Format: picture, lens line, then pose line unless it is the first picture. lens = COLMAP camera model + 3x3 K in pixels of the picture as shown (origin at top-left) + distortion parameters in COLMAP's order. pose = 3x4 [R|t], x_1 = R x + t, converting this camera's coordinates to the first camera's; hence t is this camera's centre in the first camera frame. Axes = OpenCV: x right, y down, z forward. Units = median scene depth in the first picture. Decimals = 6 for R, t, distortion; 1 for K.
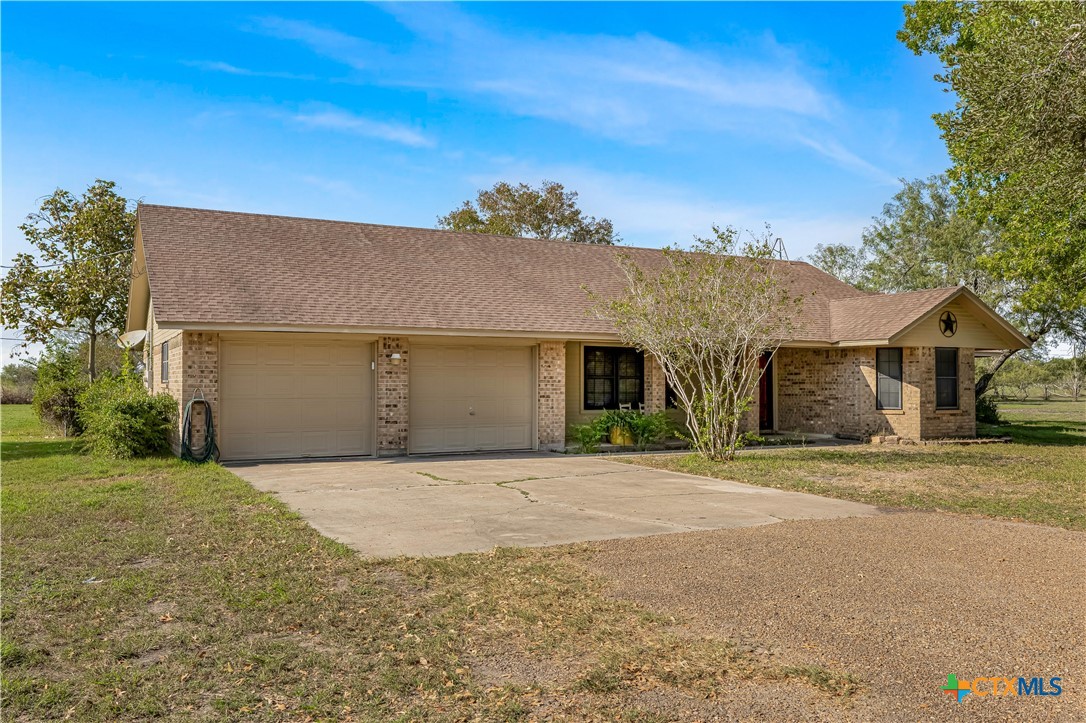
lens RADIAL K [[841.8, 0, 538.3], [0, 841.8, 358.8], [0, 0, 1]] dist [-0.005320, -0.006065]
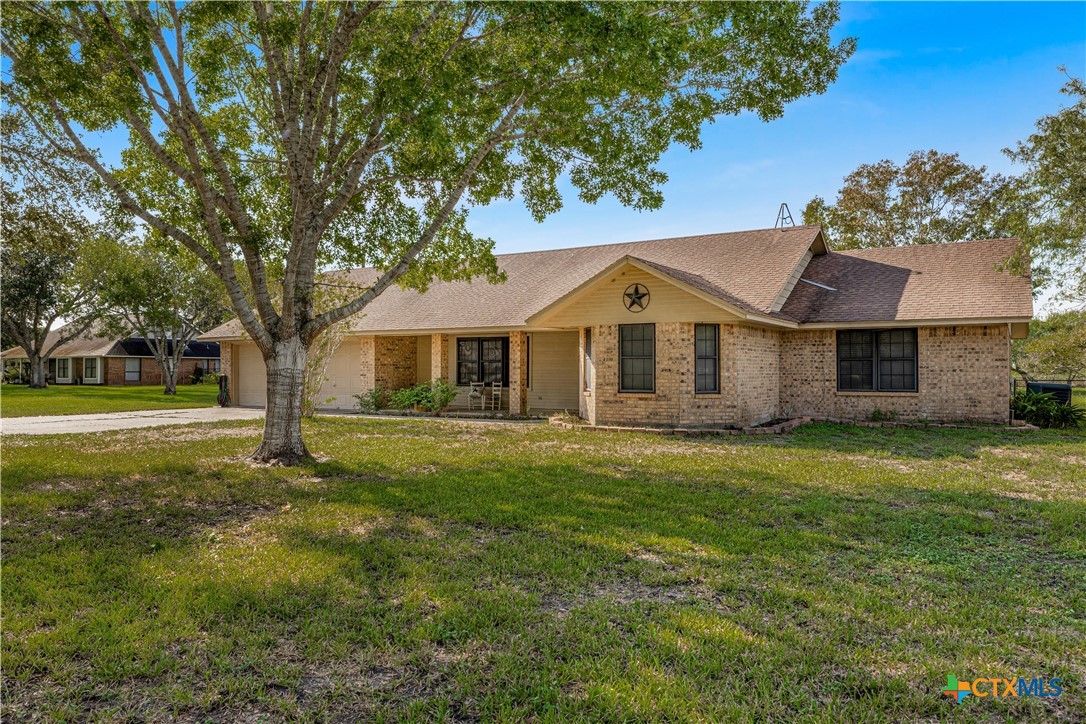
lens RADIAL K [[732.0, 0, 540.2], [0, 732.0, 363.3], [0, 0, 1]] dist [-0.003438, -0.000920]
pose [[0.541098, -0.007559, -0.840926, 1.105306], [0.025557, 0.999646, 0.007459, 0.020304], [0.840571, -0.025528, 0.541099, 0.496858]]
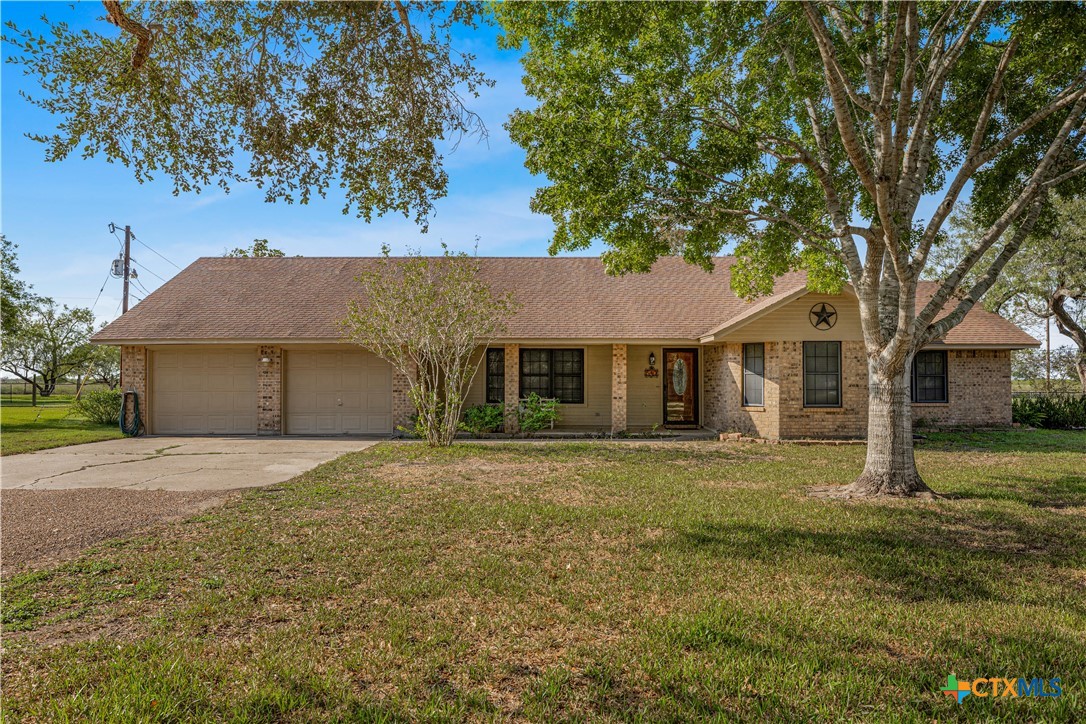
lens RADIAL K [[732.0, 0, 539.9], [0, 732.0, 364.5], [0, 0, 1]] dist [-0.003438, -0.000920]
pose [[0.891436, -0.012319, -0.452978, 0.583773], [0.014483, 0.999894, 0.001310, 0.006945], [0.452914, -0.007728, 0.891521, 0.132724]]
